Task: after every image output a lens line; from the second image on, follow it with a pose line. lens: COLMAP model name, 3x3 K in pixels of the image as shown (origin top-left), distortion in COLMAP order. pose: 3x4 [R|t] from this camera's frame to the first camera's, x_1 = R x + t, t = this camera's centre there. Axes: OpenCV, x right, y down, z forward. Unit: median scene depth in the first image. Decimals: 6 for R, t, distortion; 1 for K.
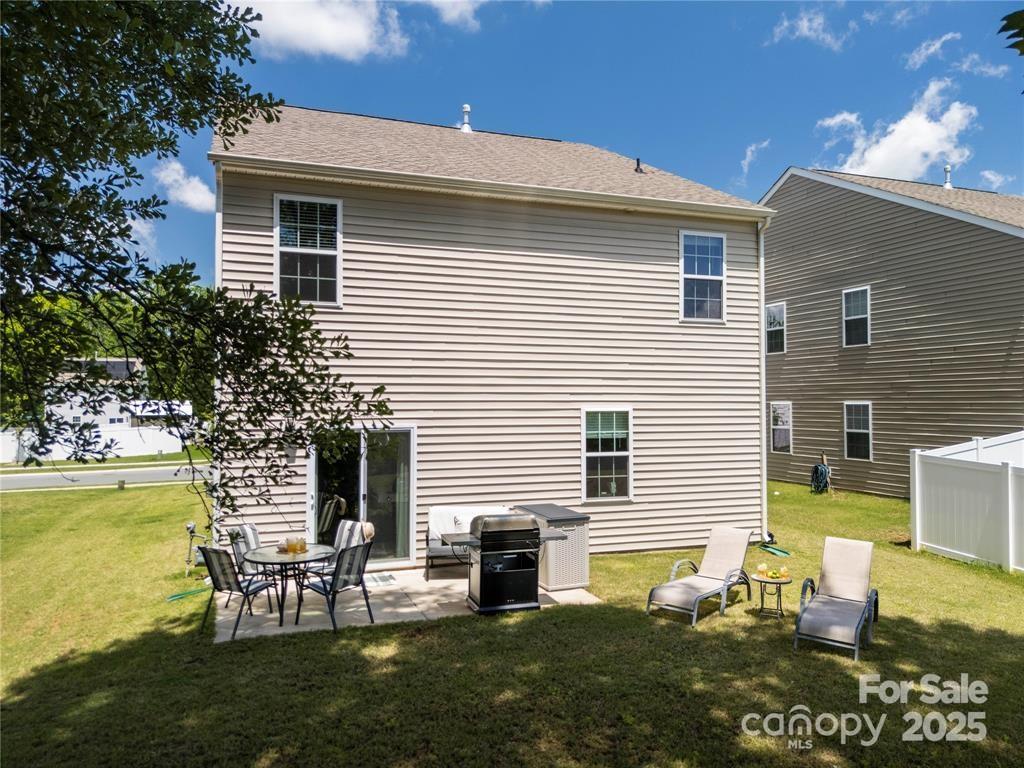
lens RADIAL K [[766.5, 0, 512.0], [0, 766.5, 384.0], [0, 0, 1]] dist [0.050398, 0.000324]
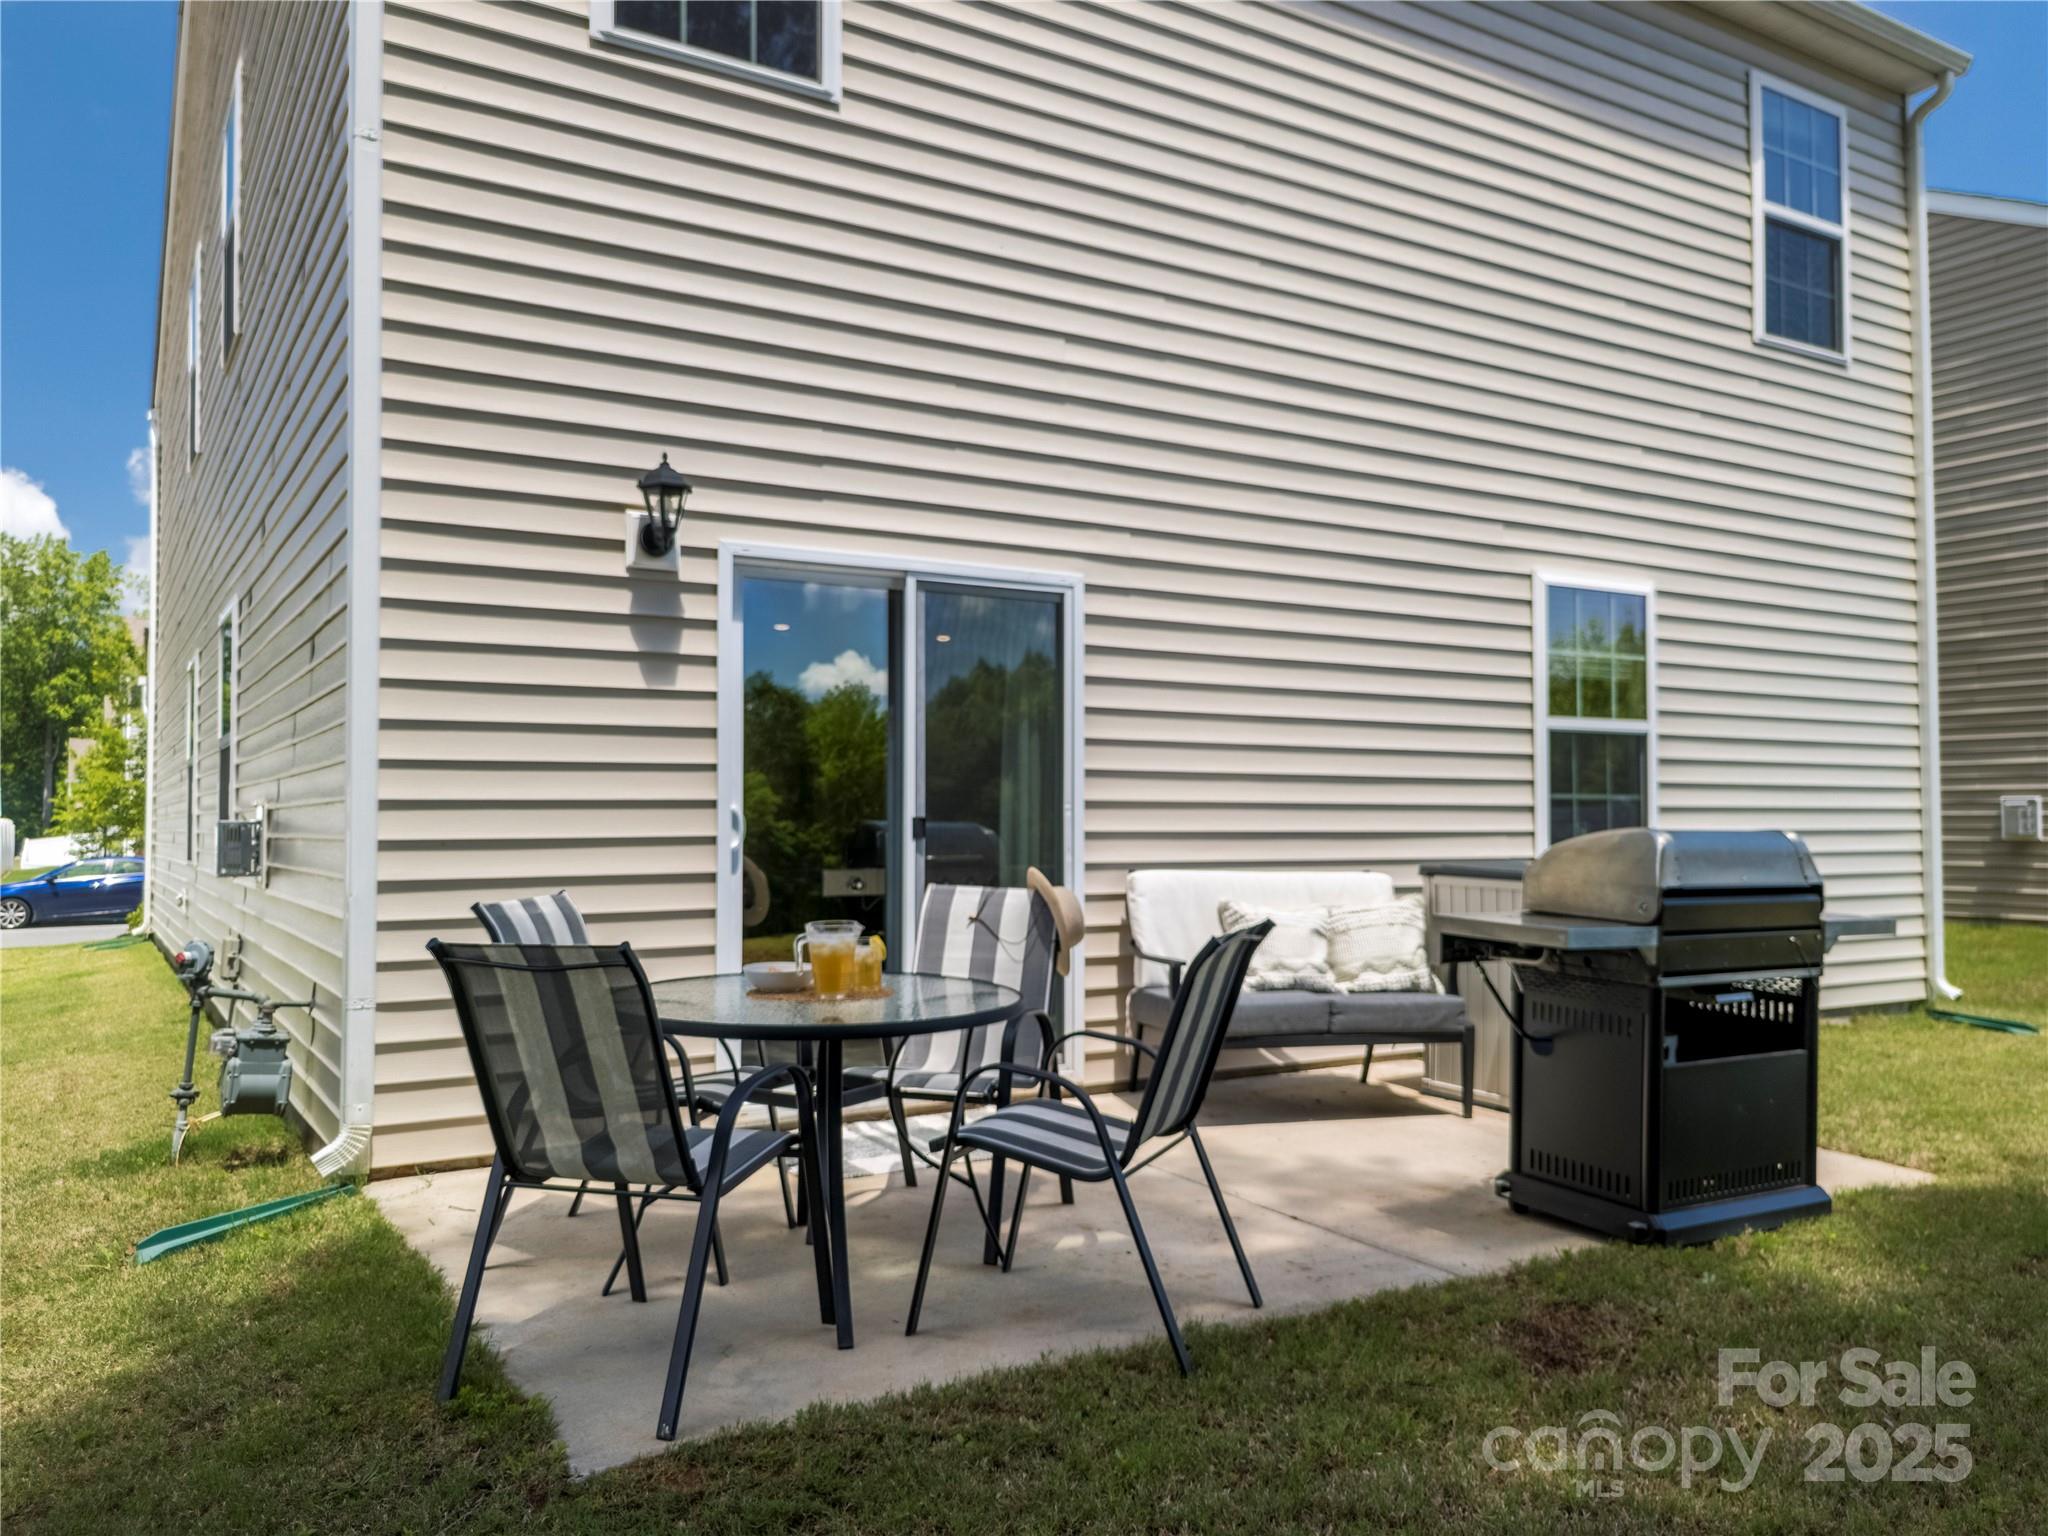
lens RADIAL K [[1533.0, 0, 1024.0], [0, 1533.0, 768.0], [0, 0, 1]] dist [0.050398, 0.000324]
pose [[0.980517, 0.007416, 0.196292, -0.235414], [-0.004024, 0.999836, -0.017675, 0.122265], [-0.196391, 0.016541, 0.980386, 0.427324]]
